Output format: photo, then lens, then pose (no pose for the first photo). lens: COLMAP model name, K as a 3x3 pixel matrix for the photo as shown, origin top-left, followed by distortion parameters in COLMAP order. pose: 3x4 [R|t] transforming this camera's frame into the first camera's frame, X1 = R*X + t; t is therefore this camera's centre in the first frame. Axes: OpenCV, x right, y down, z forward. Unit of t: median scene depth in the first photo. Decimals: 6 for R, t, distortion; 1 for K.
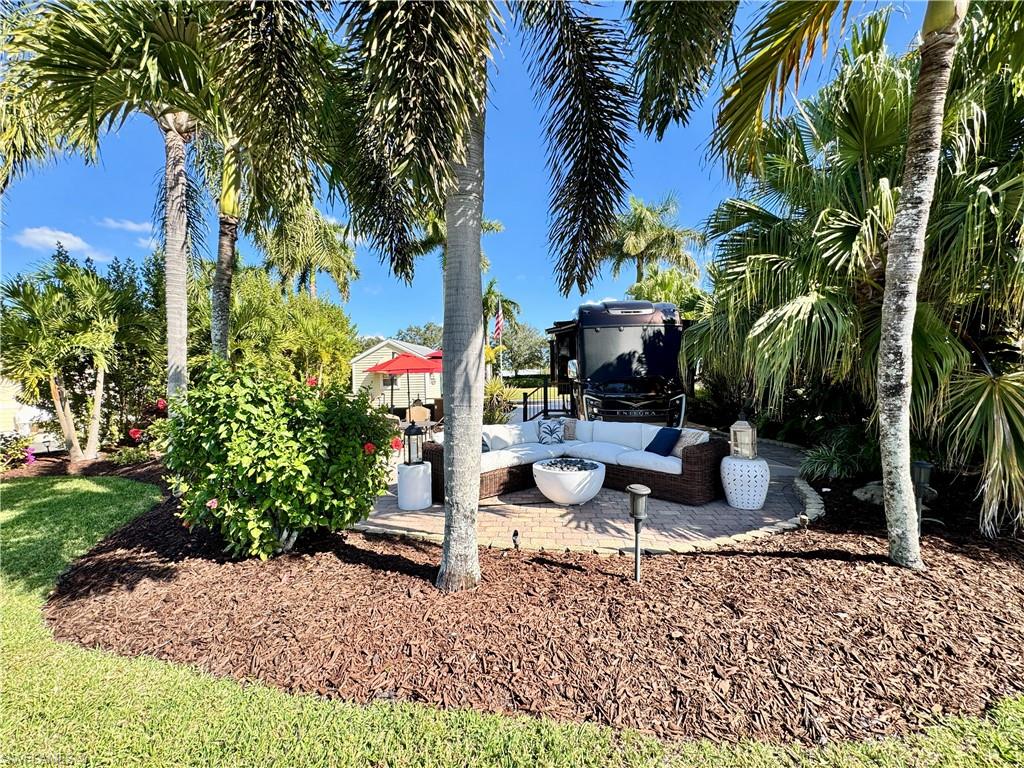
lens RADIAL K [[409.0, 0, 508.0], [0, 409.0, 384.0], [0, 0, 1]] dist [-0.000511, 0.000005]
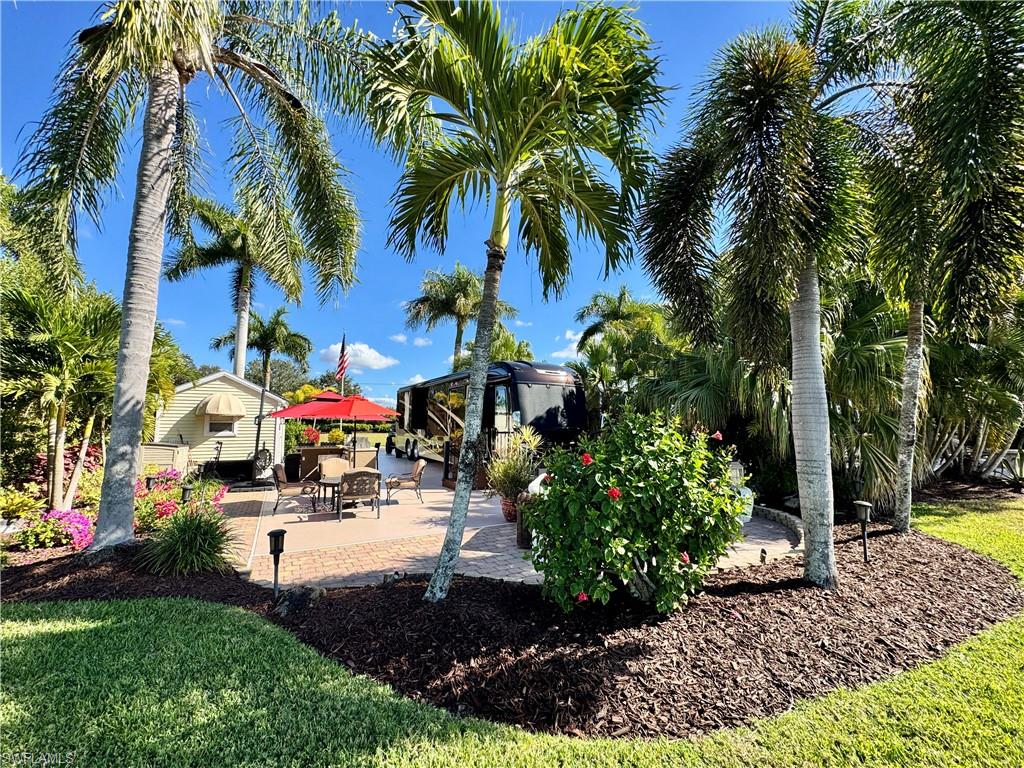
lens RADIAL K [[410.1, 0, 507.8], [0, 410.1, 381.3], [0, 0, 1]] dist [-0.002157, -0.000106]
pose [[0.823893, 0.083703, 0.560530, -0.477452], [-0.015522, 0.991995, -0.125319, -0.002459], [-0.566533, 0.094549, 0.818597, 0.113065]]
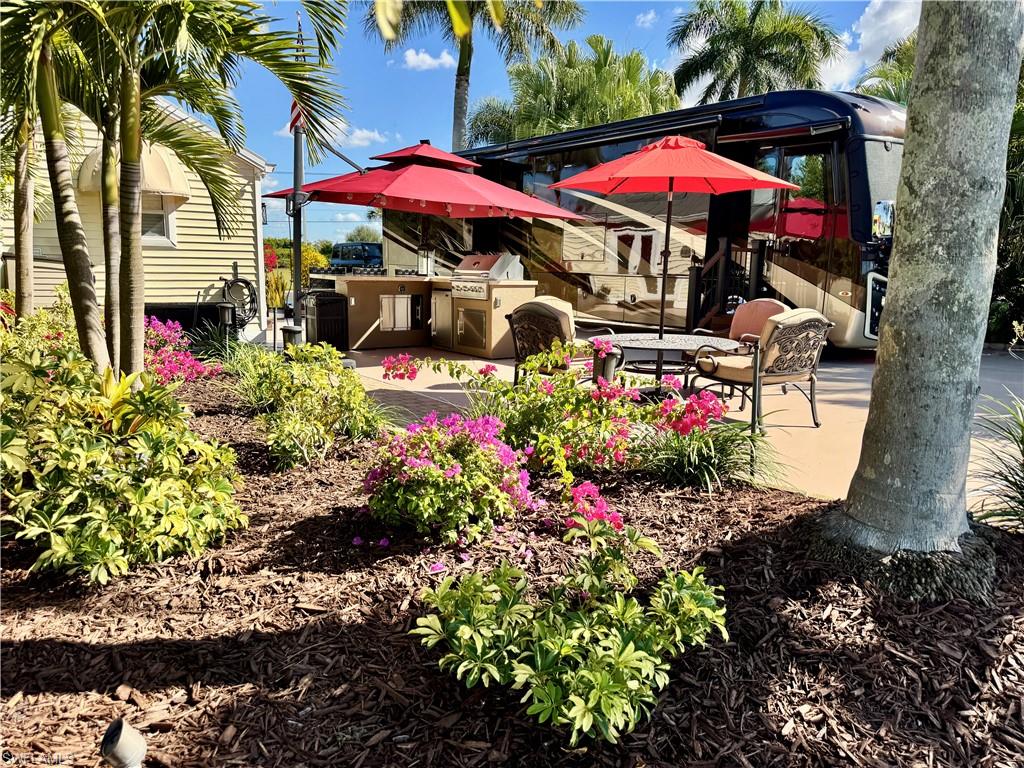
lens RADIAL K [[738.8, 0, 512.0], [0, 738.8, 384.0], [0, 0, 1]] dist [0.001586, -0.000032]
pose [[0.735481, -0.071011, 0.673814, -0.798557], [-0.032606, 0.989631, 0.139885, 0.049320], [-0.676760, -0.124853, 0.725539, 0.631494]]
